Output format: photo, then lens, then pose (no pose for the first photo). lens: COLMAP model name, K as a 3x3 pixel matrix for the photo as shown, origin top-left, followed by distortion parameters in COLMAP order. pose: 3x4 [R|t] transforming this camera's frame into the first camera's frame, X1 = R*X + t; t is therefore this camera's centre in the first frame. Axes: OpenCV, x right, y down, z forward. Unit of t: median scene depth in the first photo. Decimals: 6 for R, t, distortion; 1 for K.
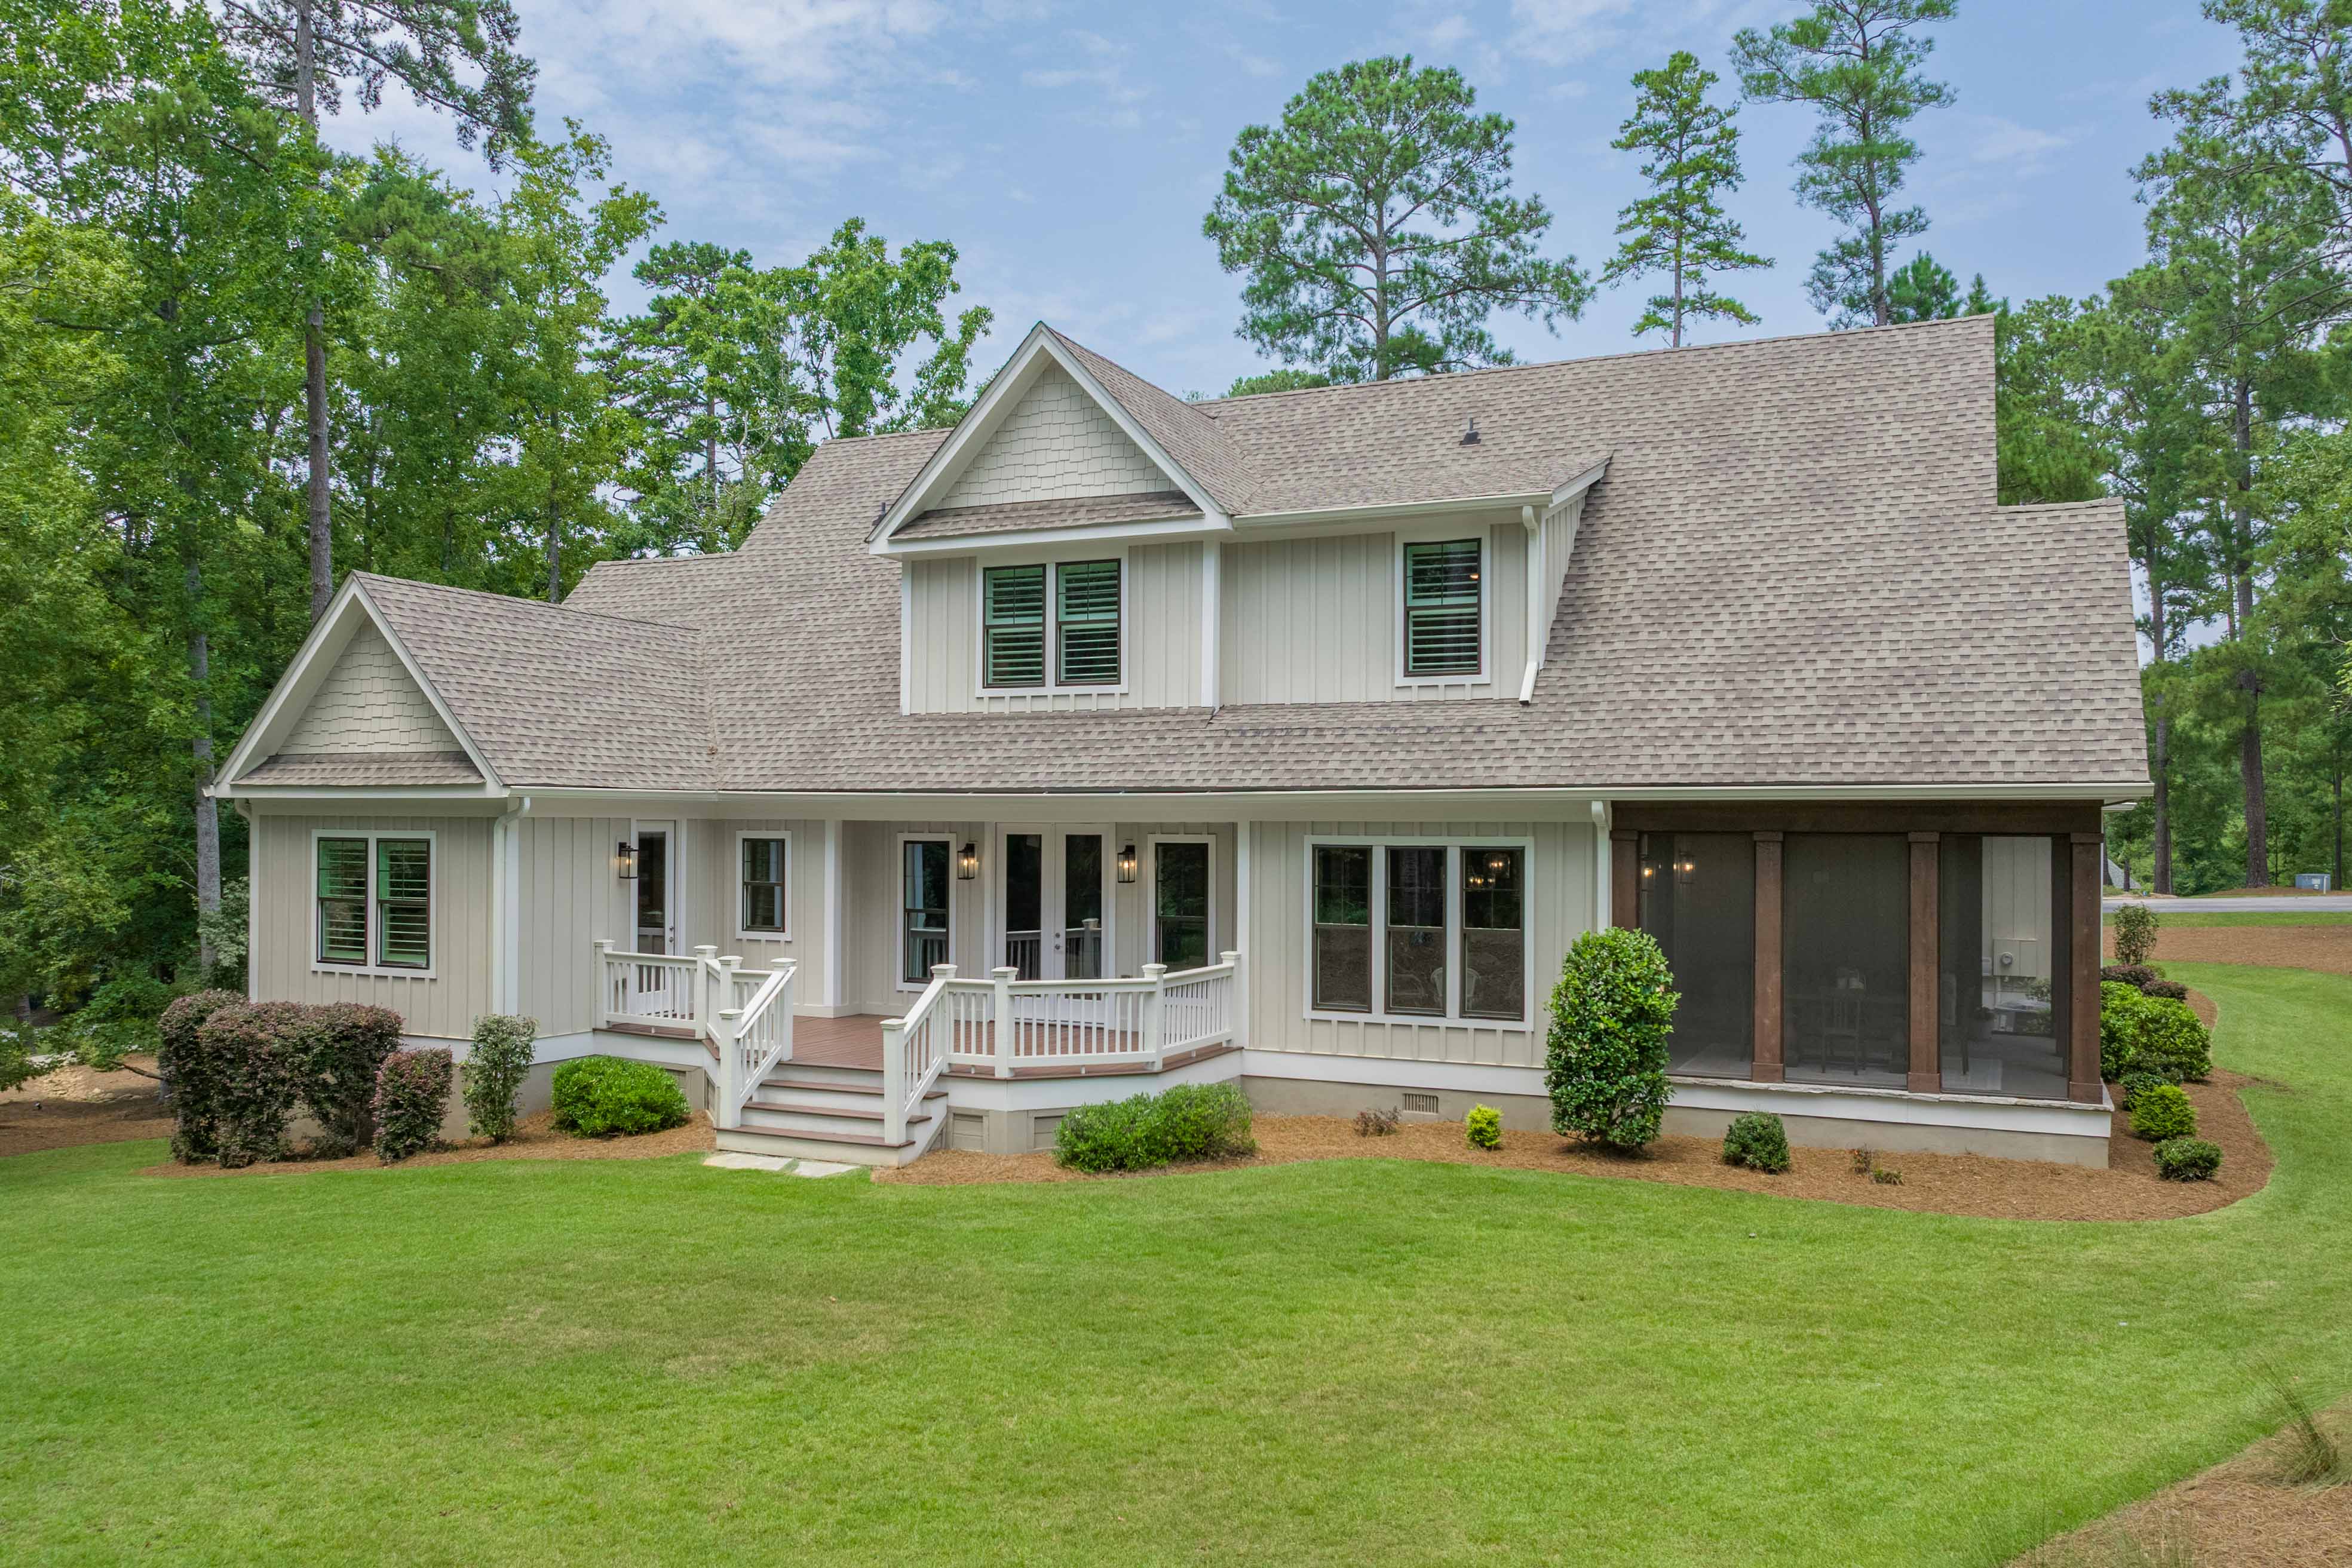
lens RADIAL K [[1697.3, 0, 1176.0], [0, 1697.3, 784.0], [0, 0, 1]] dist [-0.034538, 0.001642]
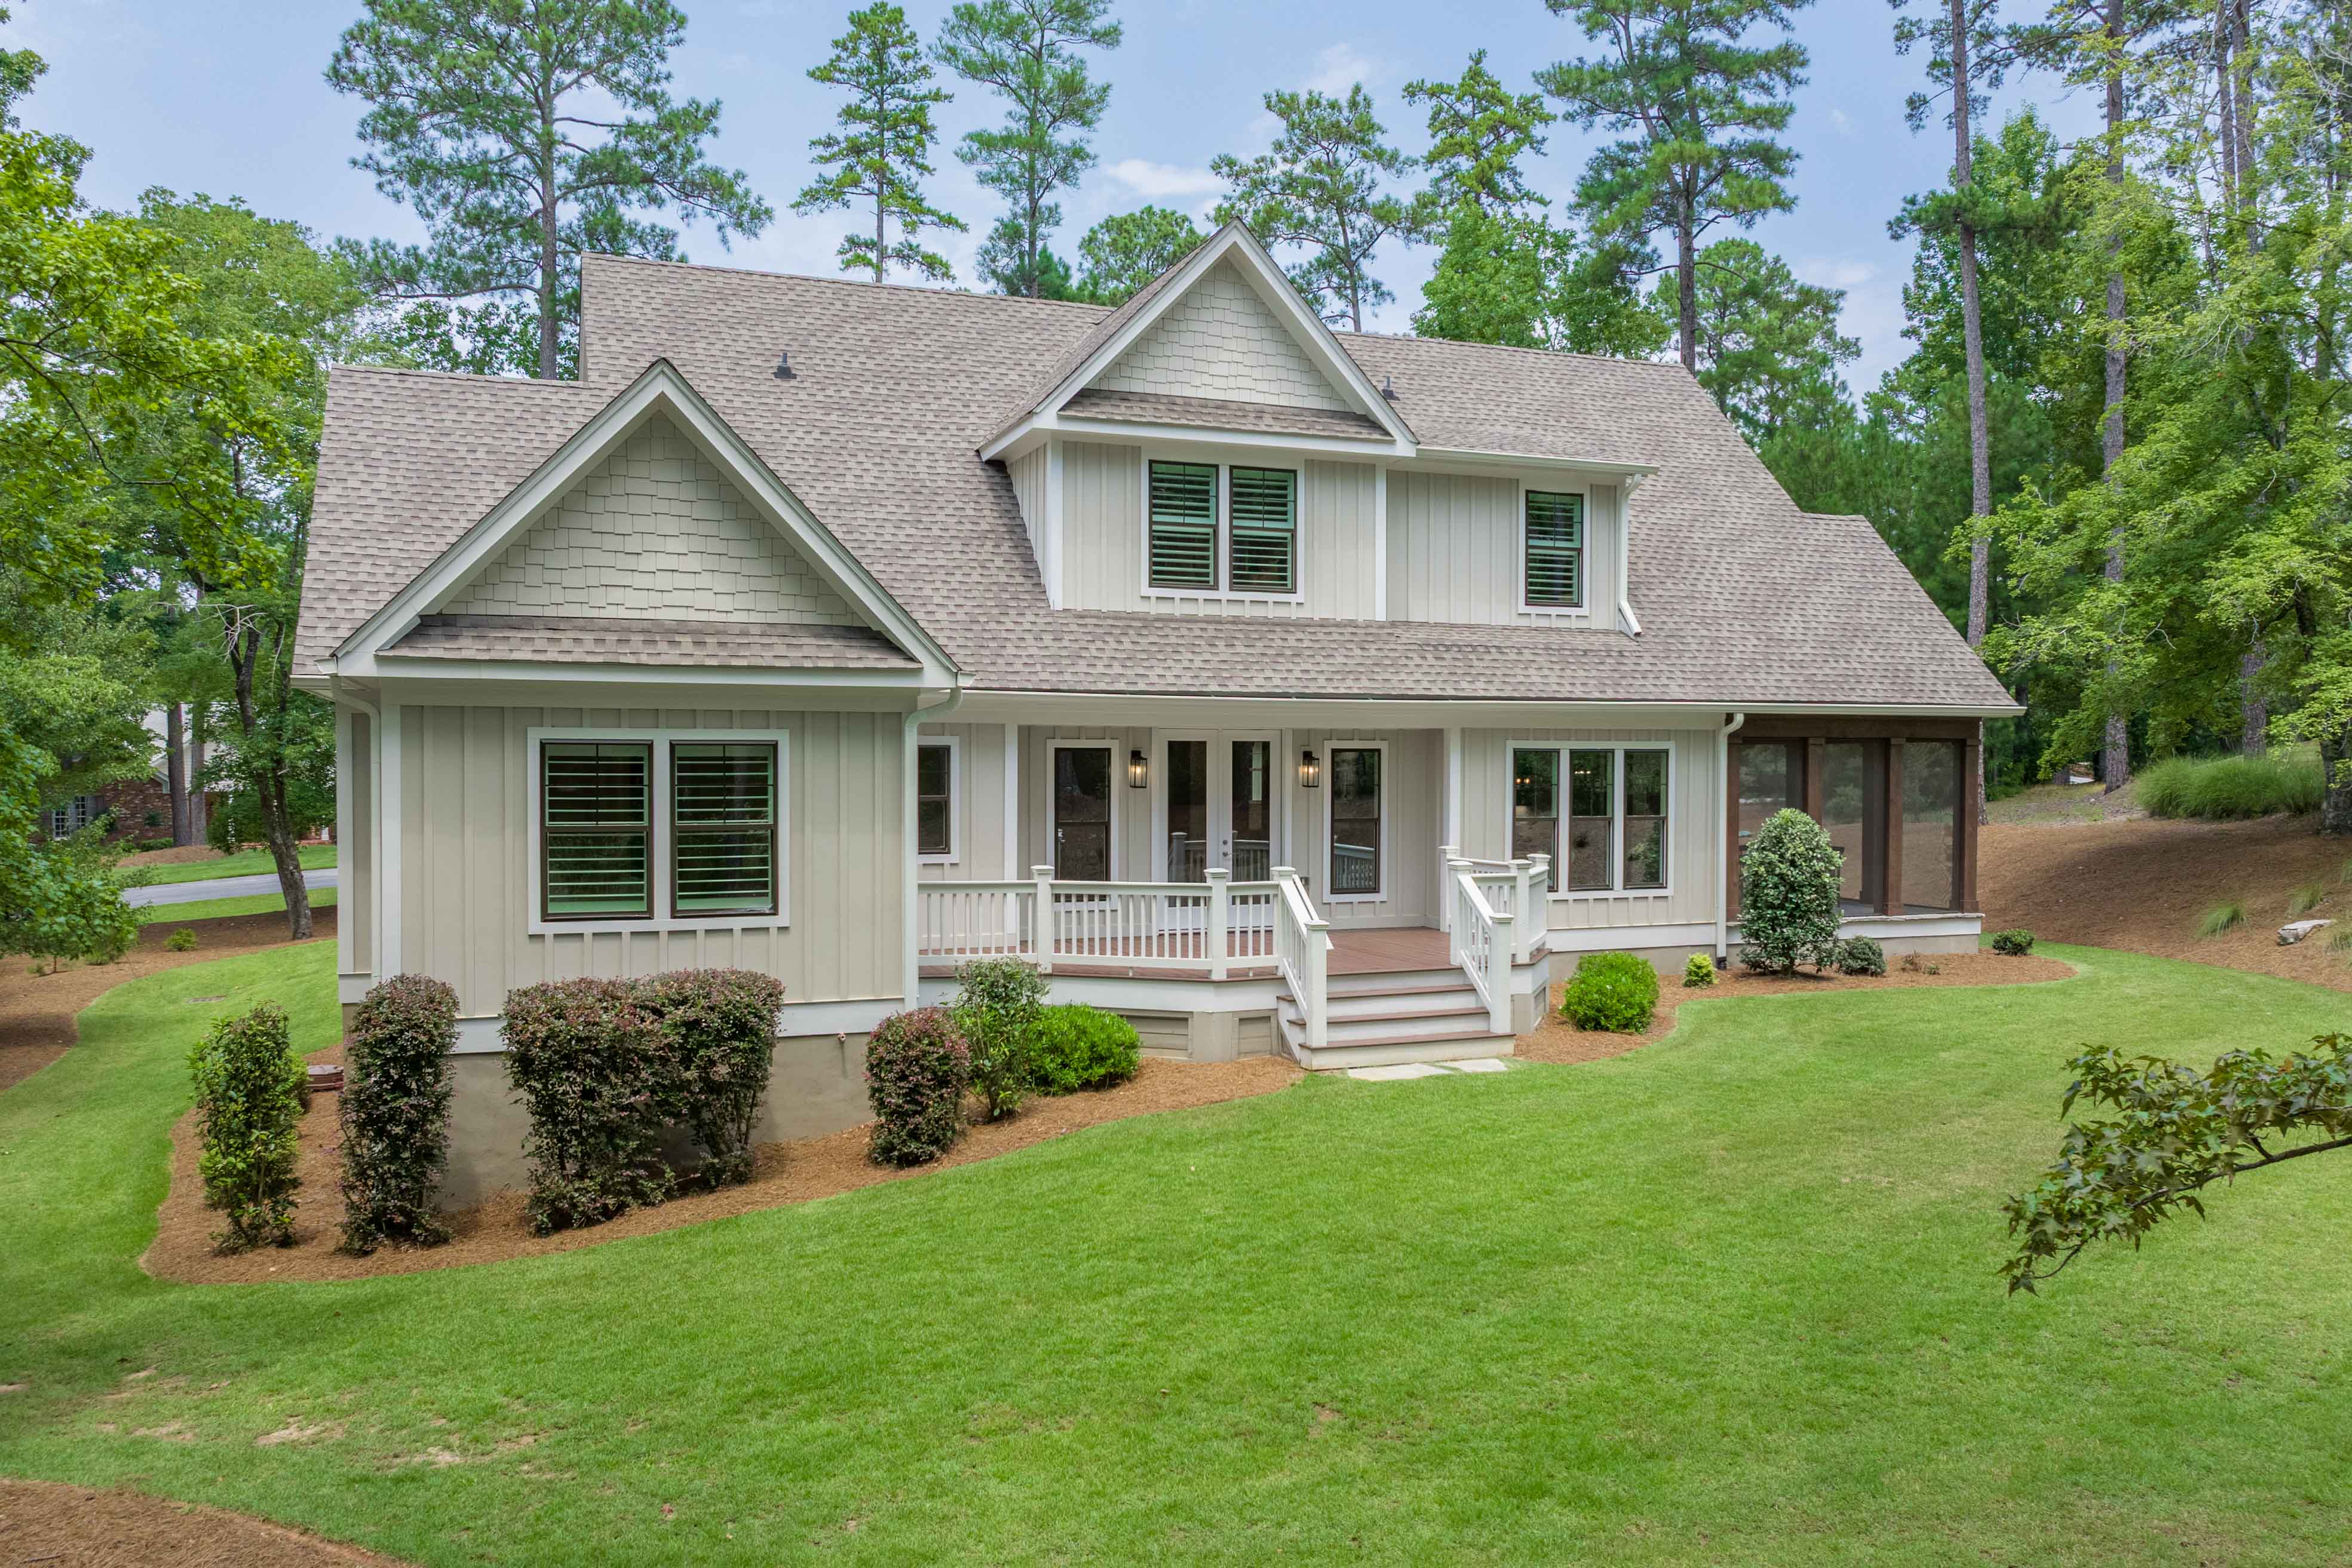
lens RADIAL K [[1697.3, 0, 1176.0], [0, 1697.3, 784.0], [0, 0, 1]] dist [-0.034538, 0.001642]
pose [[0.698594, -0.012907, 0.715402, -0.814603], [-0.014909, 0.999358, 0.032589, 0.023507], [-0.715363, -0.033432, 0.697953, 0.334366]]
